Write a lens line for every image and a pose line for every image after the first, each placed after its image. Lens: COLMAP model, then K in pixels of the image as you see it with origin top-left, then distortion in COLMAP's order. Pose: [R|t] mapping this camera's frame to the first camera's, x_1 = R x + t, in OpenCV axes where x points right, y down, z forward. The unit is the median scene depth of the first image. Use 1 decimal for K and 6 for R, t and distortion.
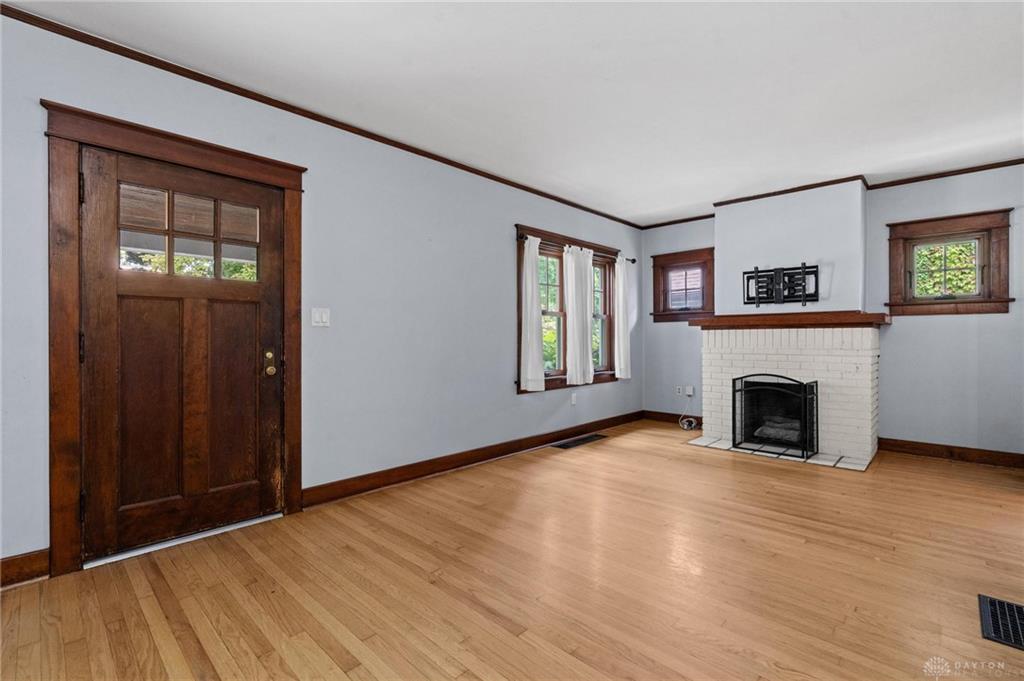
lens RADIAL K [[460.1, 0, 514.7], [0, 460.1, 342.0], [0, 0, 1]] dist [-0.003603, -0.000202]
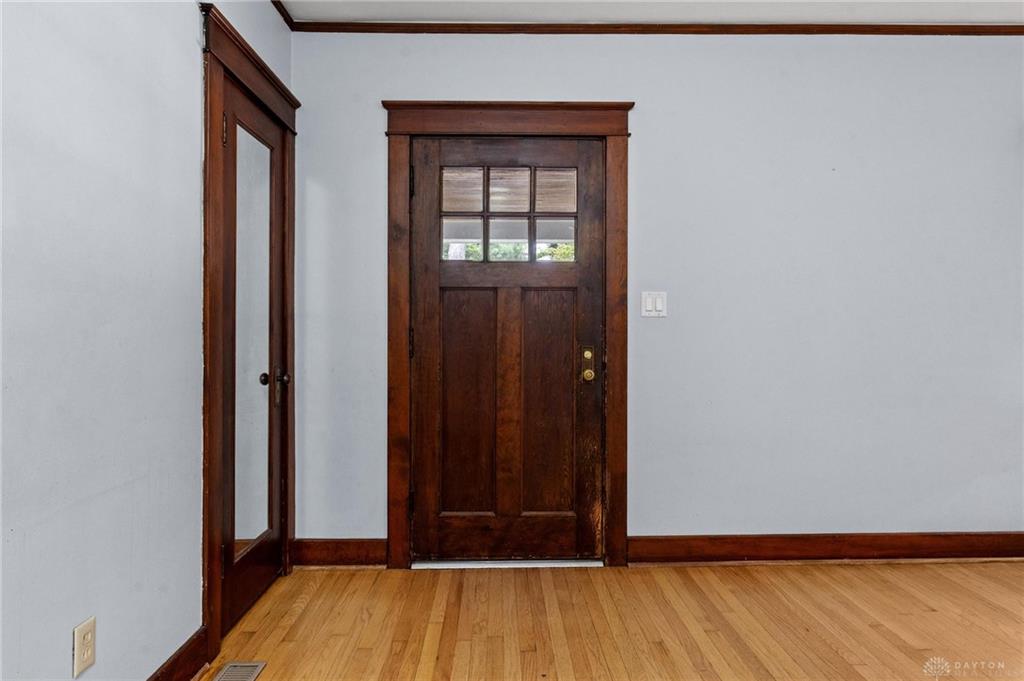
lens RADIAL K [[593.4, 0, 511.5], [0, 593.4, 327.4], [0, 0, 1]] dist [-0.003885, -0.000435]
pose [[0.707655, 0.002361, -0.706554, 0.090236], [-0.005160, 0.999985, -0.001827, -0.016336], [0.706539, 0.004939, 0.707657, 0.209408]]
